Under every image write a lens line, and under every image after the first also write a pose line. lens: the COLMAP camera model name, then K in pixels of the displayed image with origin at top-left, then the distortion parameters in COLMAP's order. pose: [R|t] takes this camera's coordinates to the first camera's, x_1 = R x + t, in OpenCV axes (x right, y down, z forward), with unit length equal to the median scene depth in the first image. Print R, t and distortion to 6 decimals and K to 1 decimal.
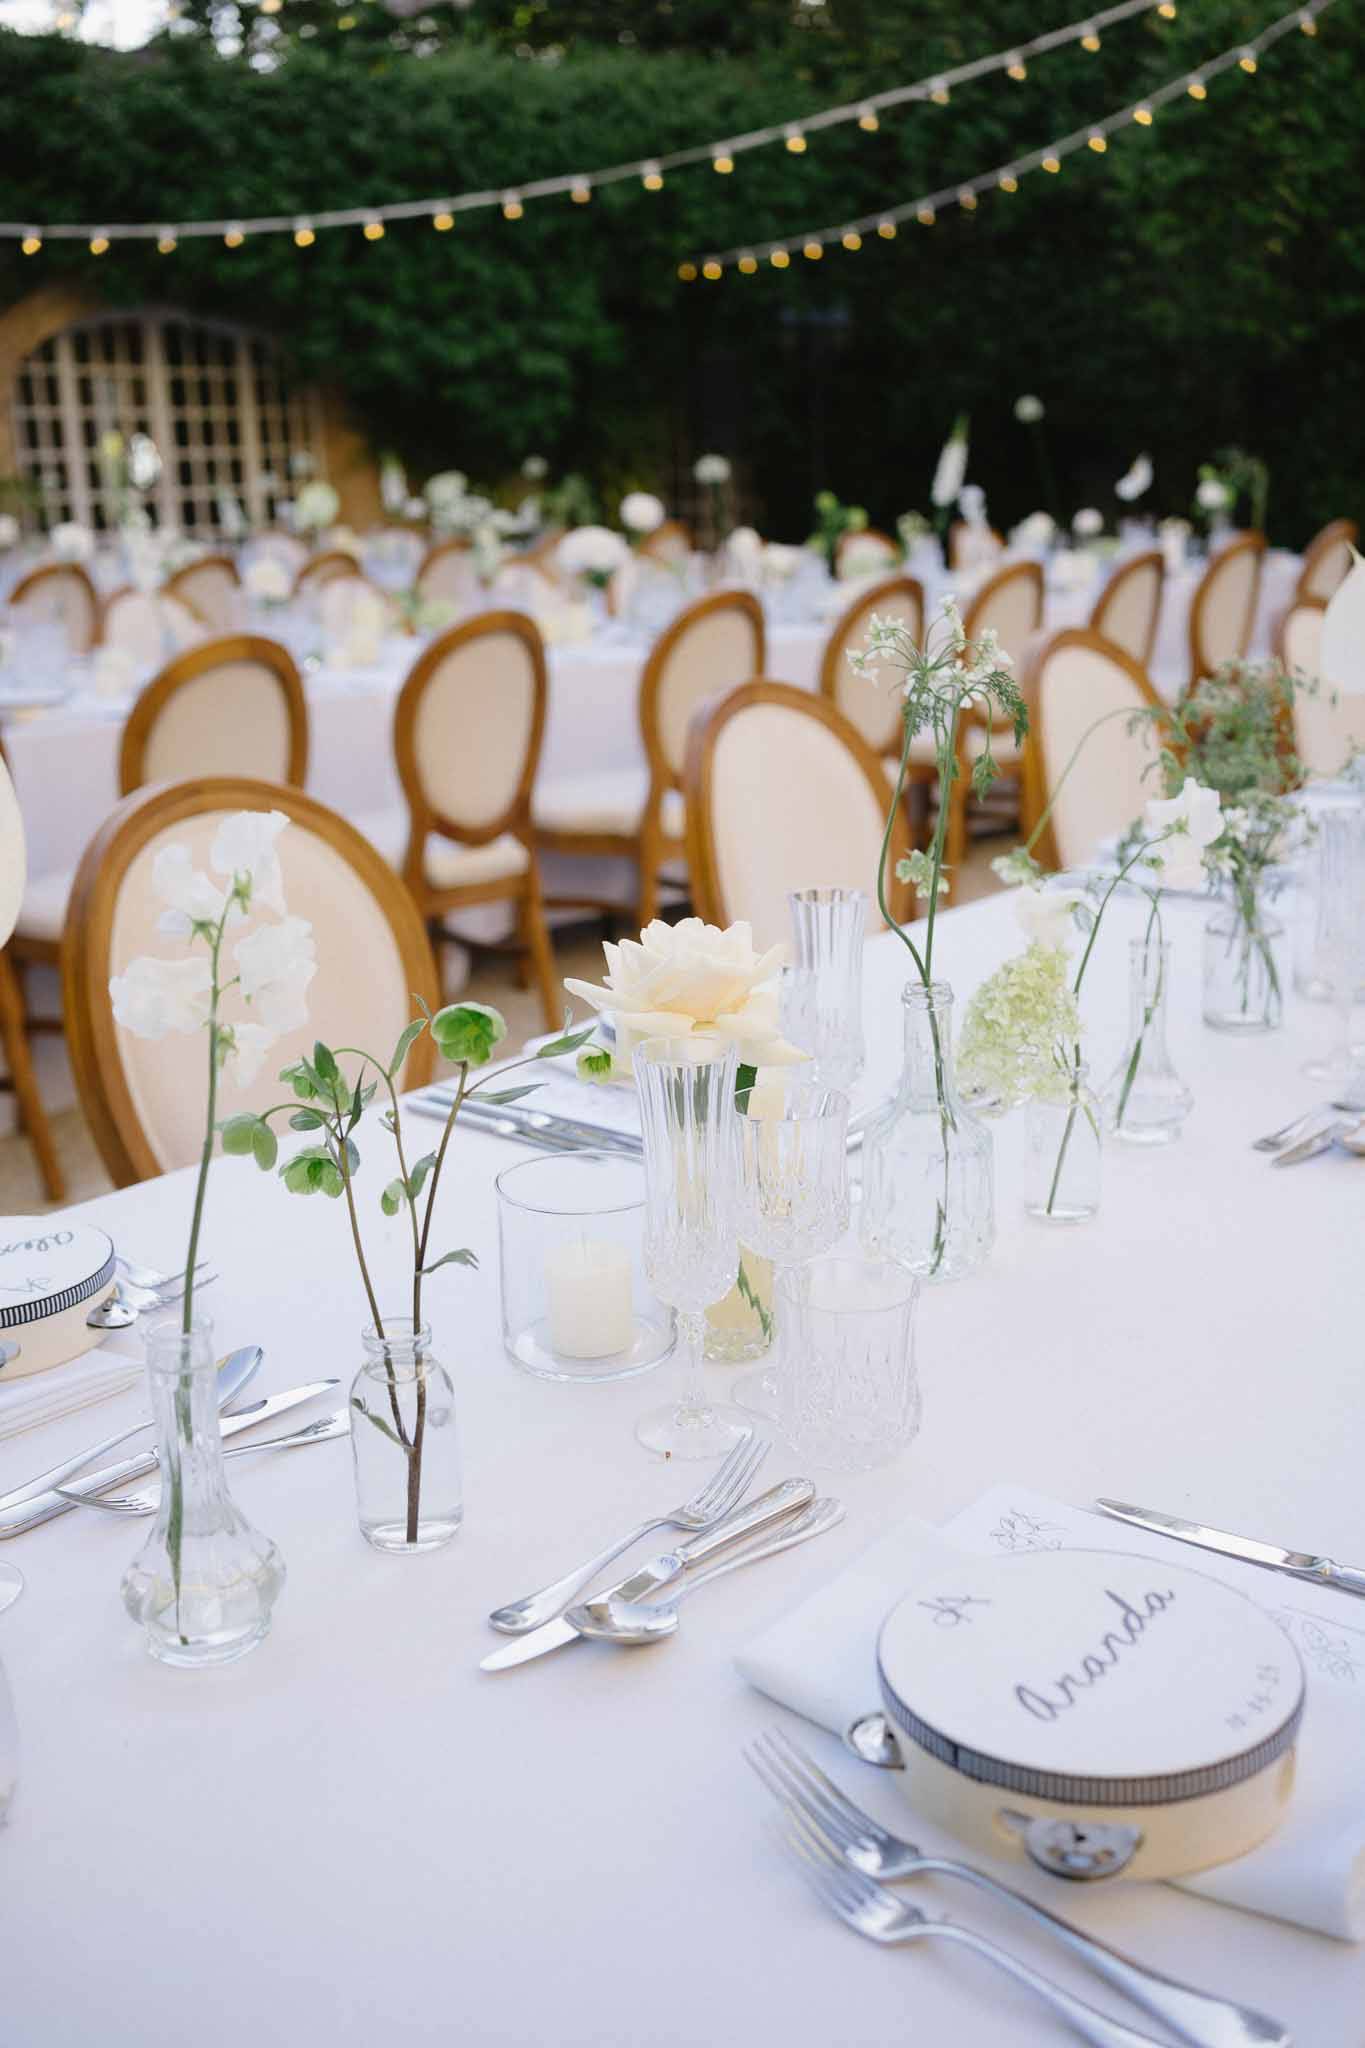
lens RADIAL K [[2036.9, 0, 682.5], [0, 2036.9, 1024.0], [0, 0, 1]] dist [0.017758, 0.012624]
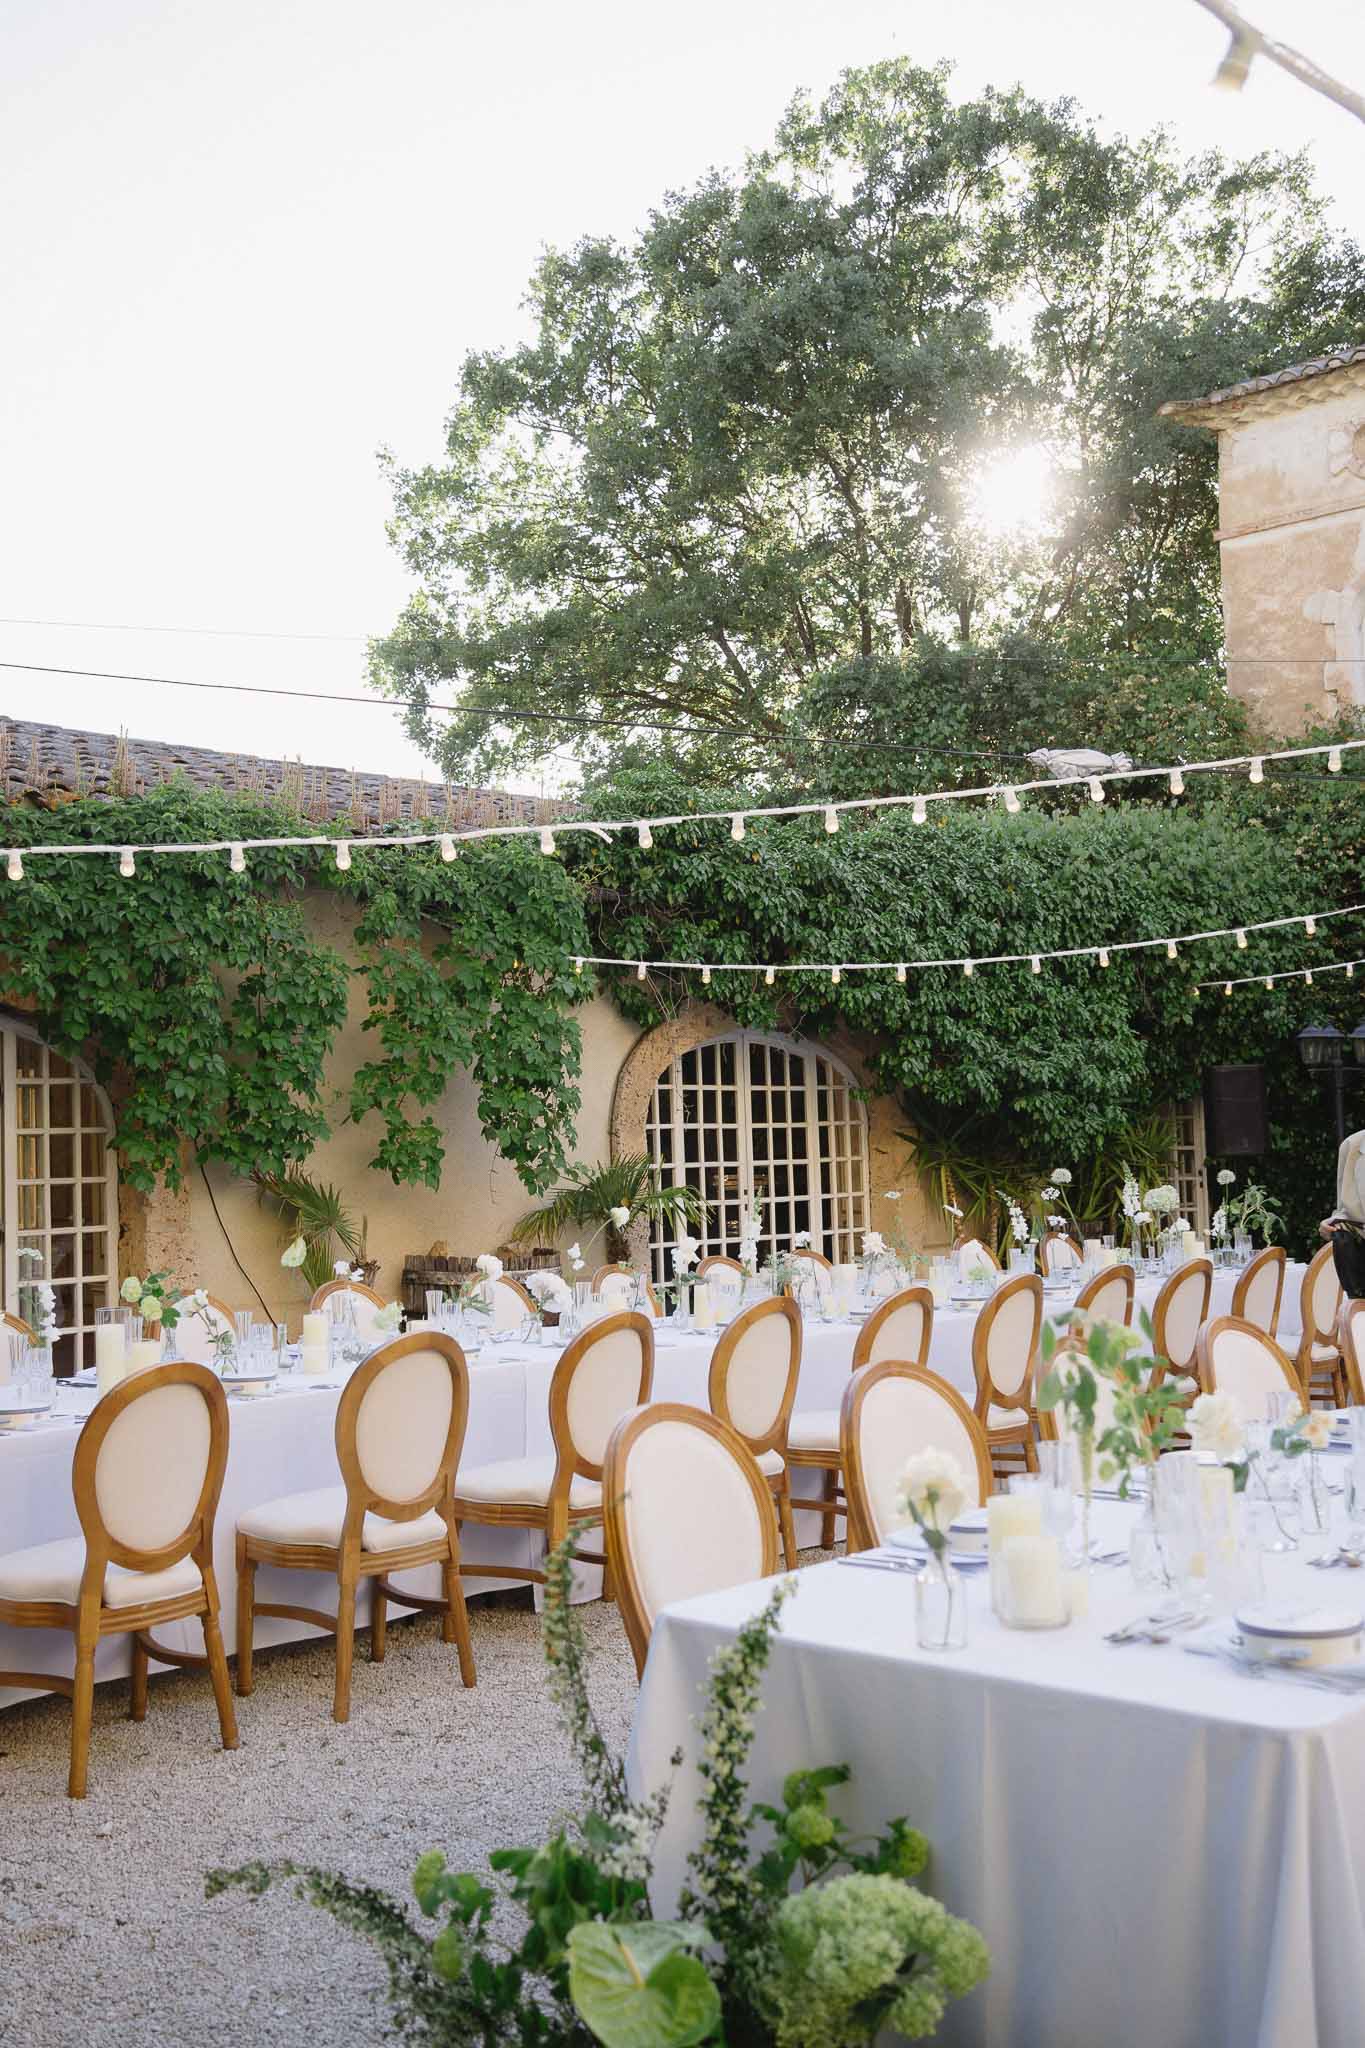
lens RADIAL K [[2054.4, 0, 626.7], [0, 2054.4, 1030.4], [0, 0, 1]] dist [-0.026182, 0.164948]
pose [[0.998994, -0.003741, -0.044697, -0.294079], [-0.010903, 0.946375, -0.322887, -0.006448], [0.043508, 0.323050, 0.945381, -0.008852]]
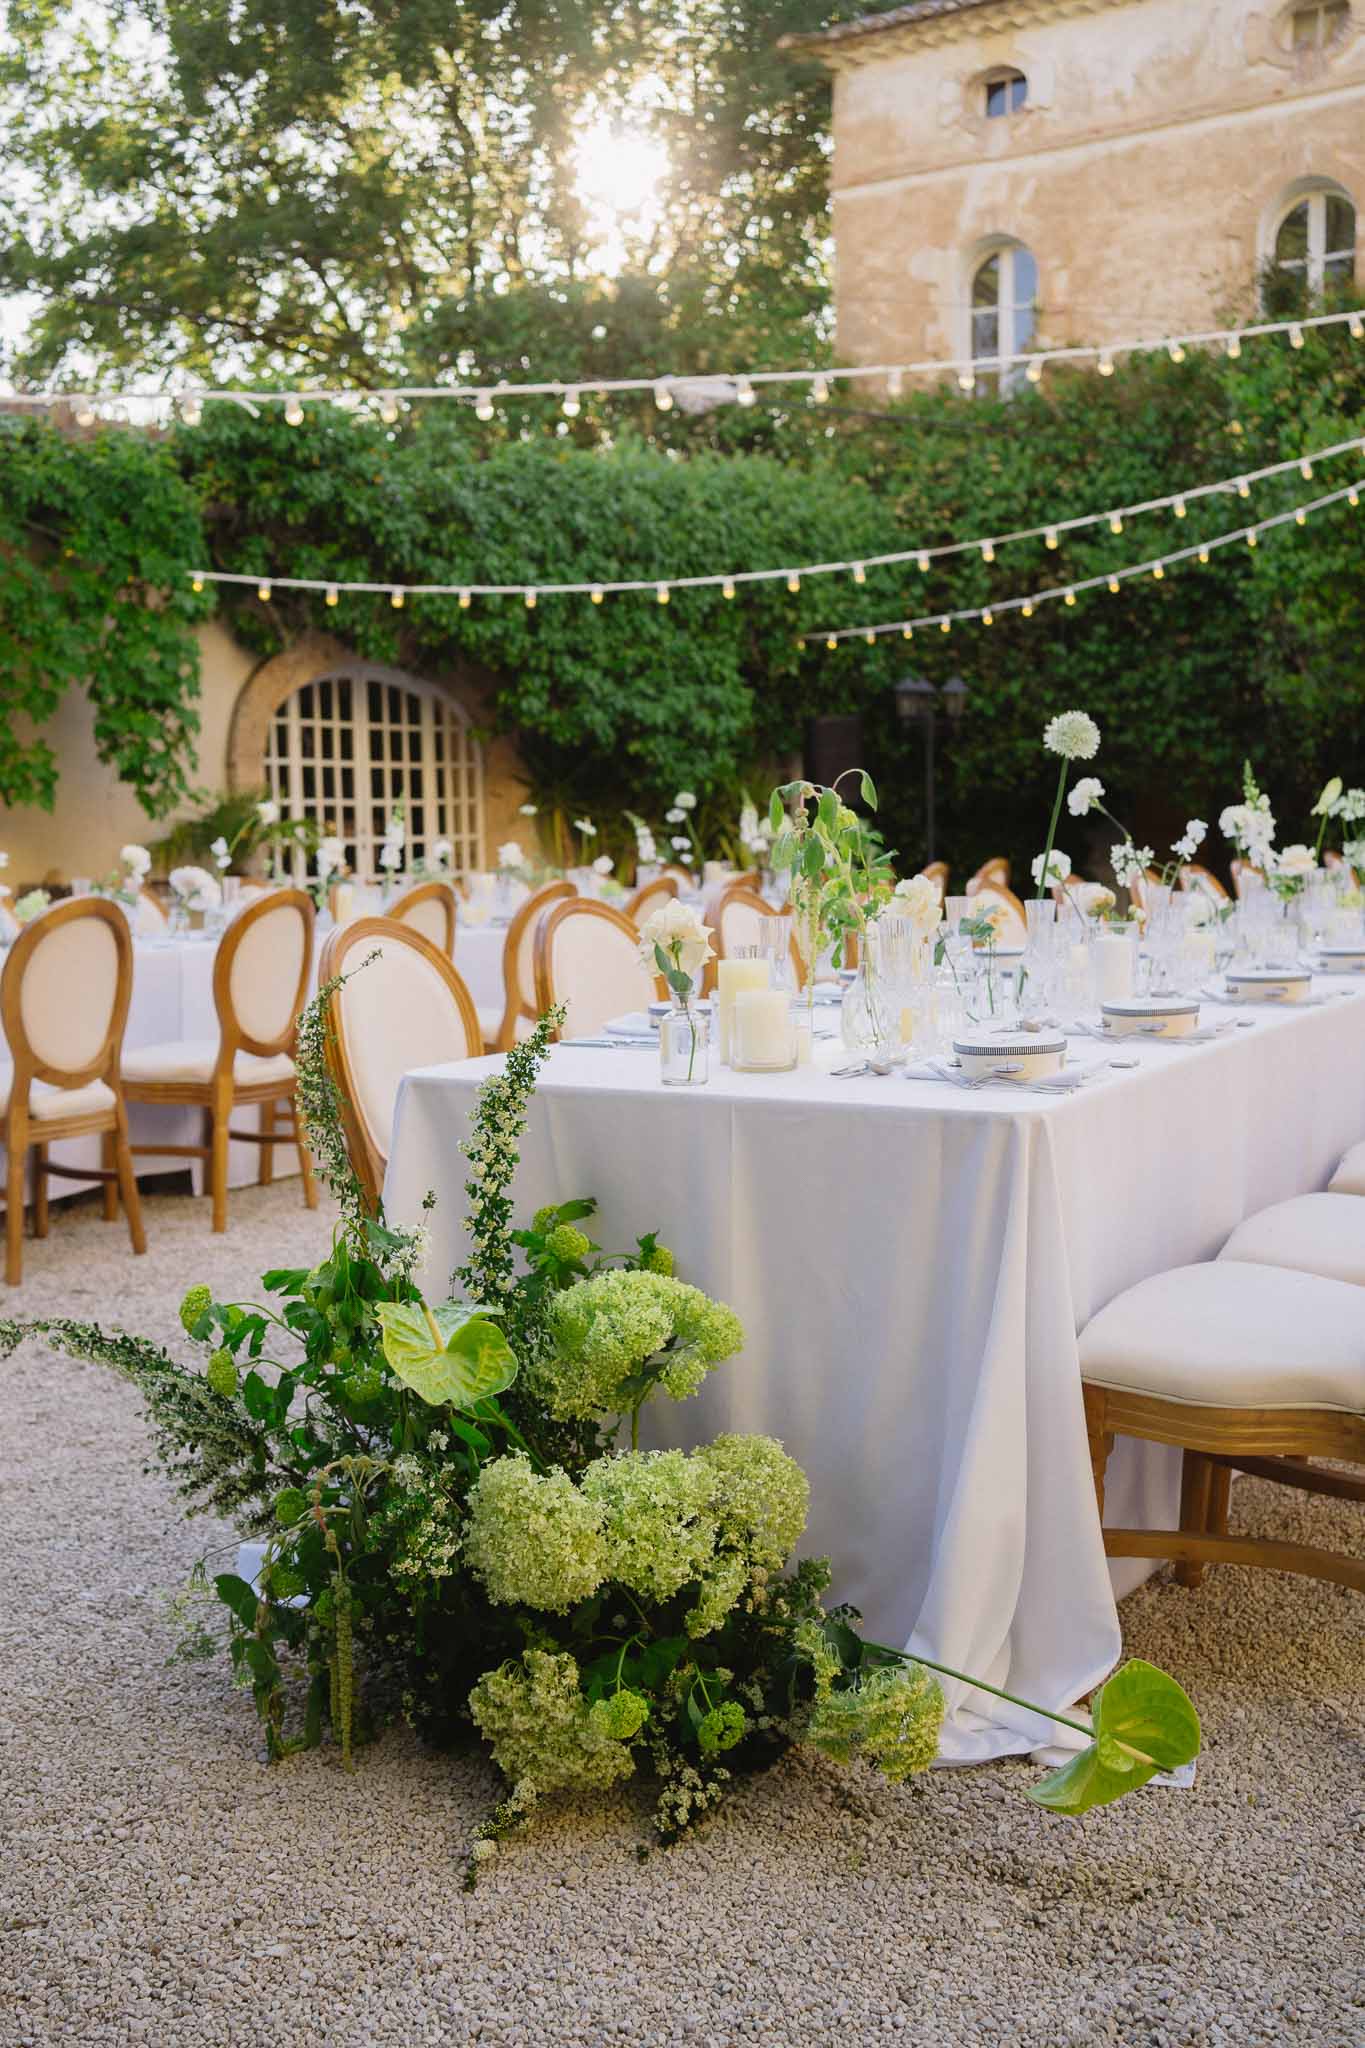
lens RADIAL K [[2054.4, 0, 626.7], [0, 2054.4, 1030.4], [0, 0, 1]] dist [-0.026182, 0.164948]
pose [[0.987470, -0.010272, 0.157472, -0.315372], [0.038083, 0.983897, -0.174630, 0.021352], [-0.153143, 0.178439, 0.971960, -0.003638]]
